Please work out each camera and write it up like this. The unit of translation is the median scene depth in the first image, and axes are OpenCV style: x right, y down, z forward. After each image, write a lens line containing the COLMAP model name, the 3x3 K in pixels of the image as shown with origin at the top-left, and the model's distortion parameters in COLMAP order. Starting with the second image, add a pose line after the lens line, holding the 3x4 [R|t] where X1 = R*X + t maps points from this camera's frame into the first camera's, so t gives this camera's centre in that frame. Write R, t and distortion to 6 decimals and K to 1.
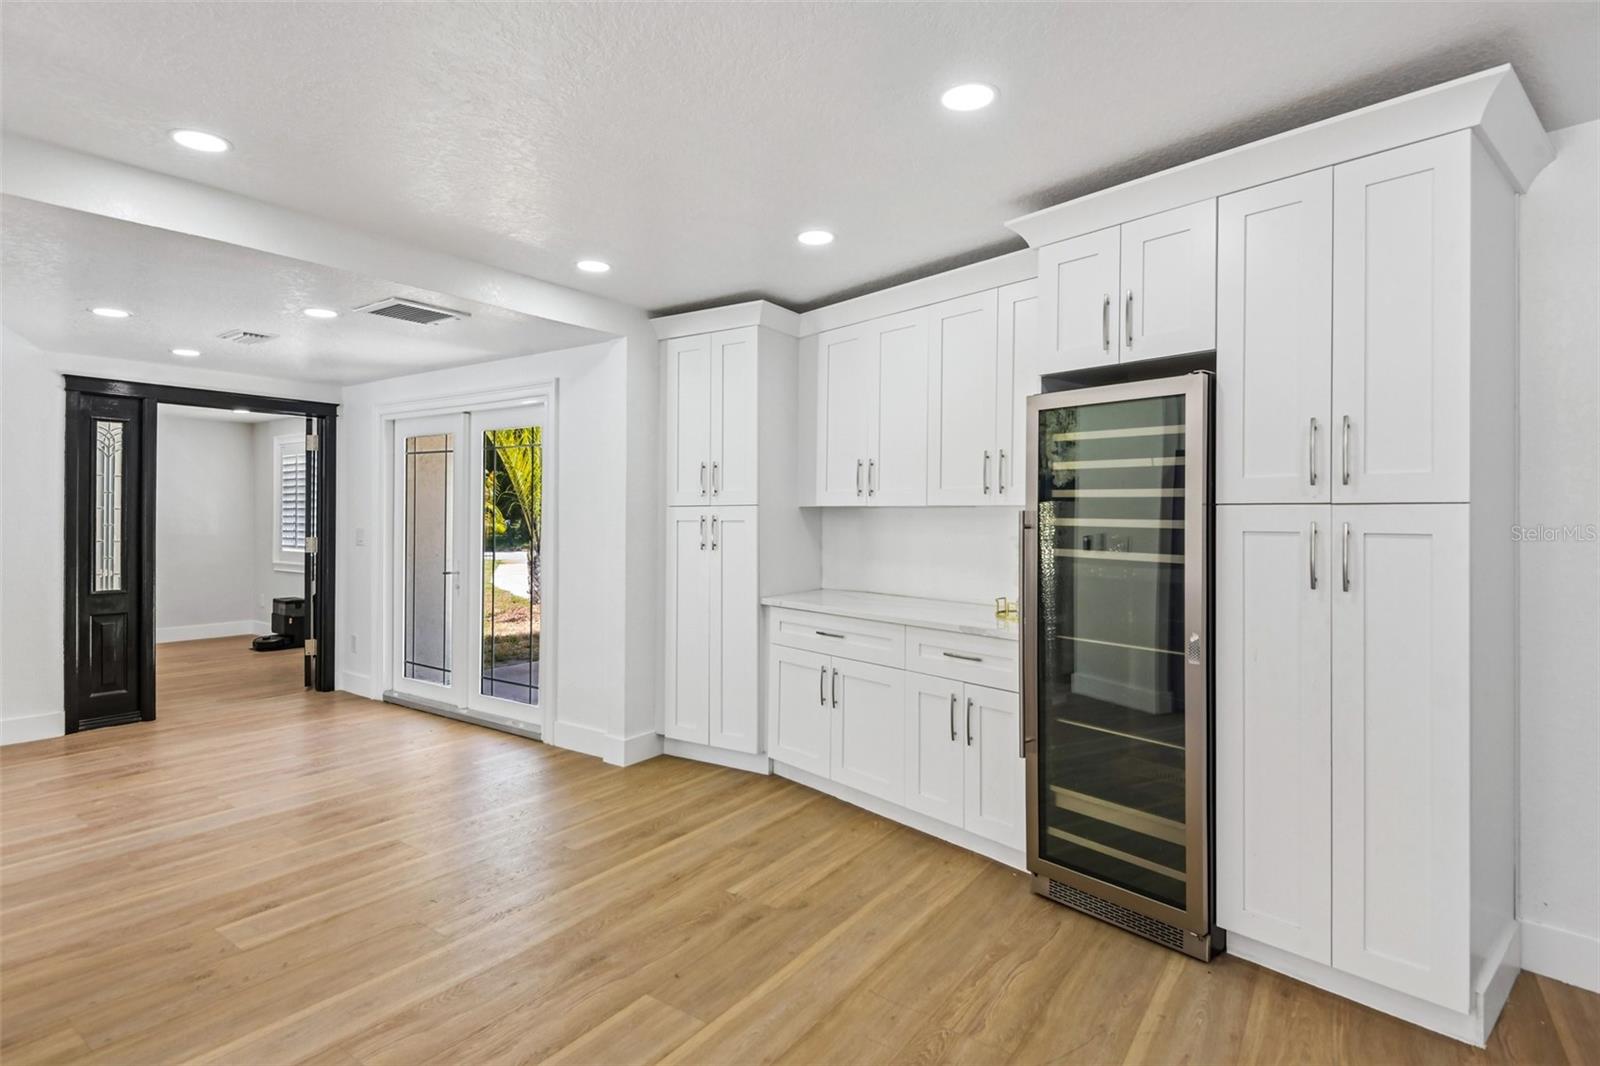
lens RADIAL K [[815.5, 0, 801.3], [0, 815.5, 506.8], [0, 0, 1]] dist [0.000021, -0.029775]
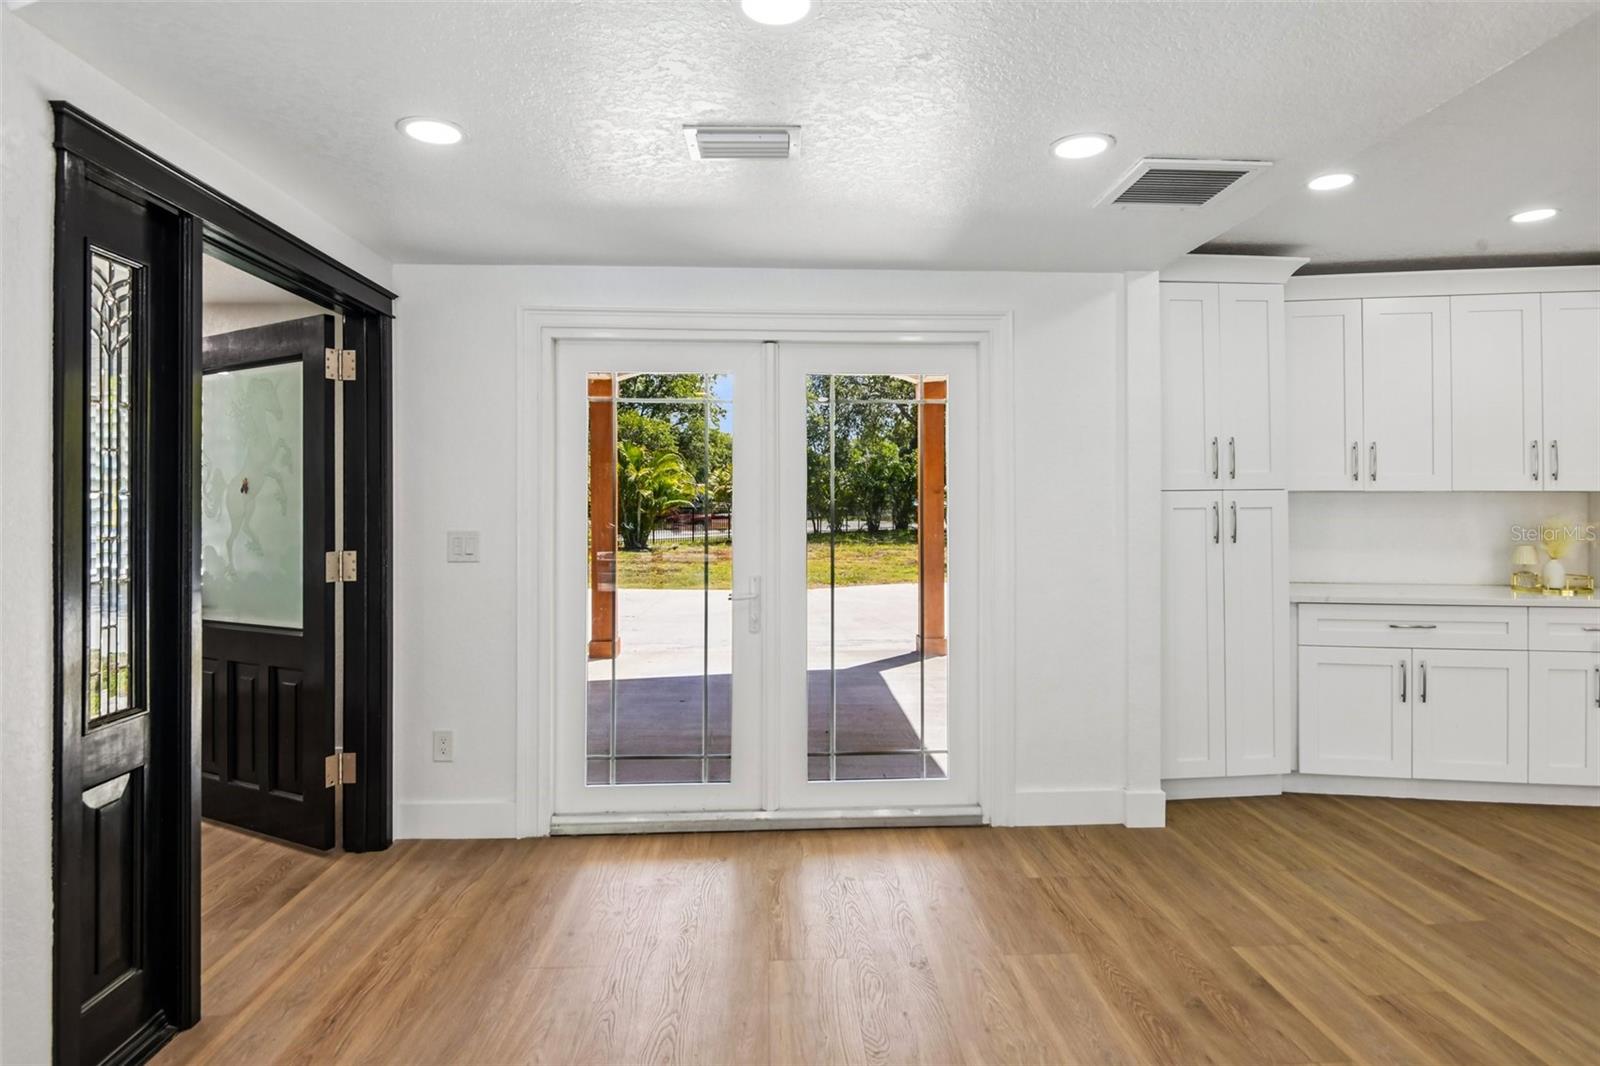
lens RADIAL K [[850.7, 0, 806.8], [0, 850.7, 497.1], [0, 0, 1]] dist [-0.027250, -0.001556]
pose [[0.792063, 0.000184, 0.610440, -0.999505], [0.001048, 0.999998, -0.001662, 0.006108], [-0.610439, 0.001956, 0.792061, 0.586969]]
